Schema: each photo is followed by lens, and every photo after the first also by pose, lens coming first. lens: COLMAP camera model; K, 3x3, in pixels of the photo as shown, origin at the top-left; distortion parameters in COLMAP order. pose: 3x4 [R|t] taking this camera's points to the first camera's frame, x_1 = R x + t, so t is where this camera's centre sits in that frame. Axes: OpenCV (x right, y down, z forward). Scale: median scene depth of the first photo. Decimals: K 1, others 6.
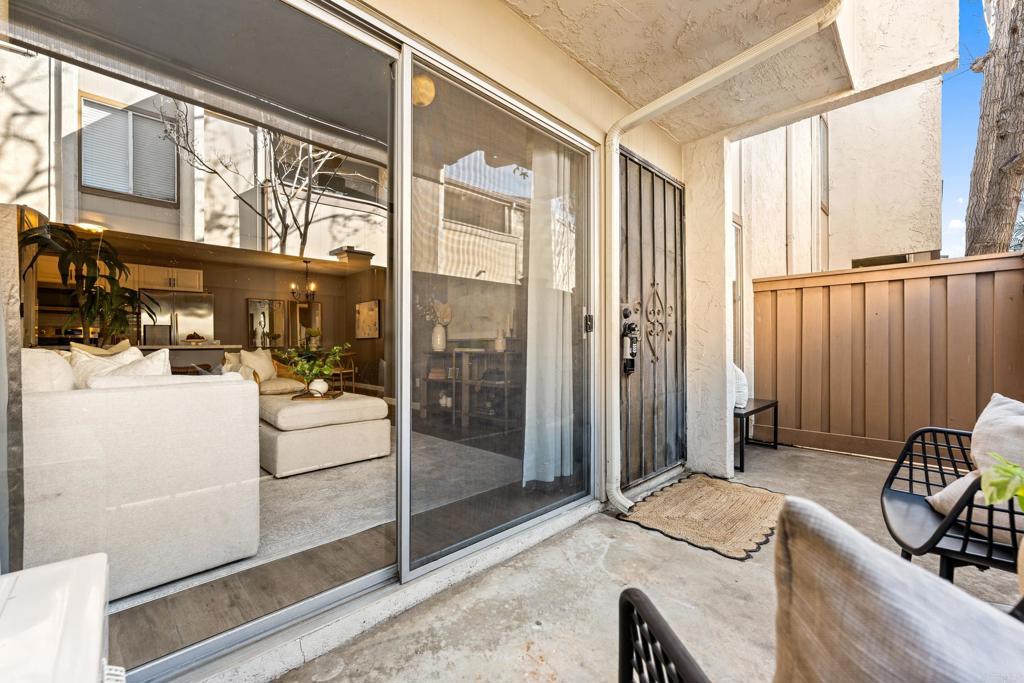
lens RADIAL K [[415.5, 0, 508.7], [0, 415.5, 342.1], [0, 0, 1]] dist [-0.000639, -0.000054]
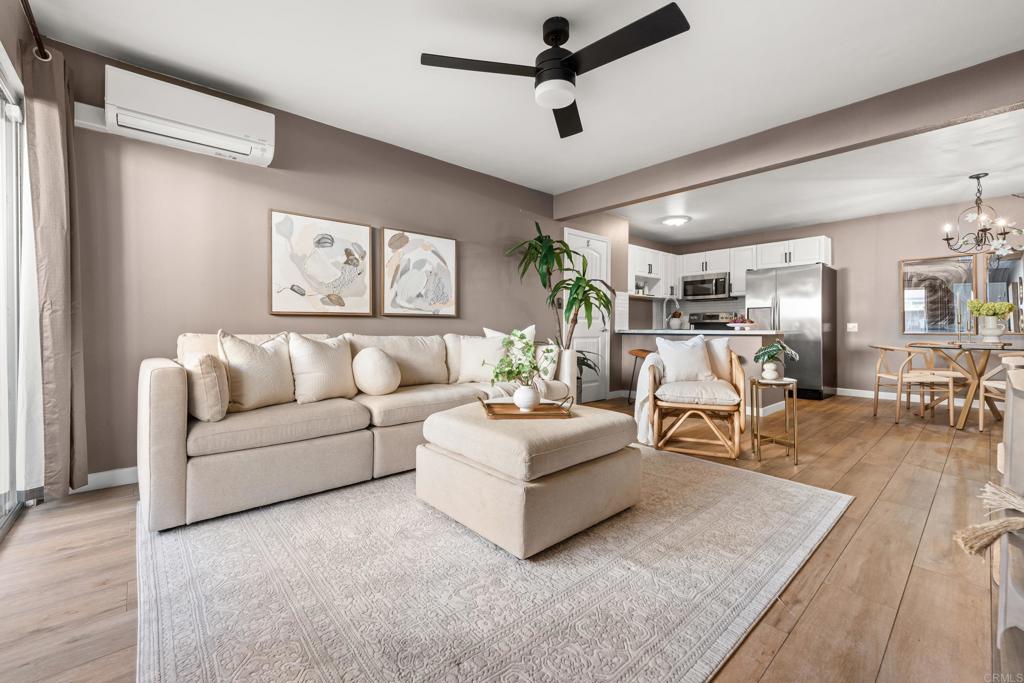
lens RADIAL K [[417.8, 0, 514.6], [0, 417.8, 328.1], [0, 0, 1]] dist [-0.001060, -0.000165]
pose [[-0.047740, 0.005072, -0.998847, 0.138985], [0.003763, 0.999981, 0.004898, -0.002634], [0.998853, -0.003525, -0.047758, 0.693707]]
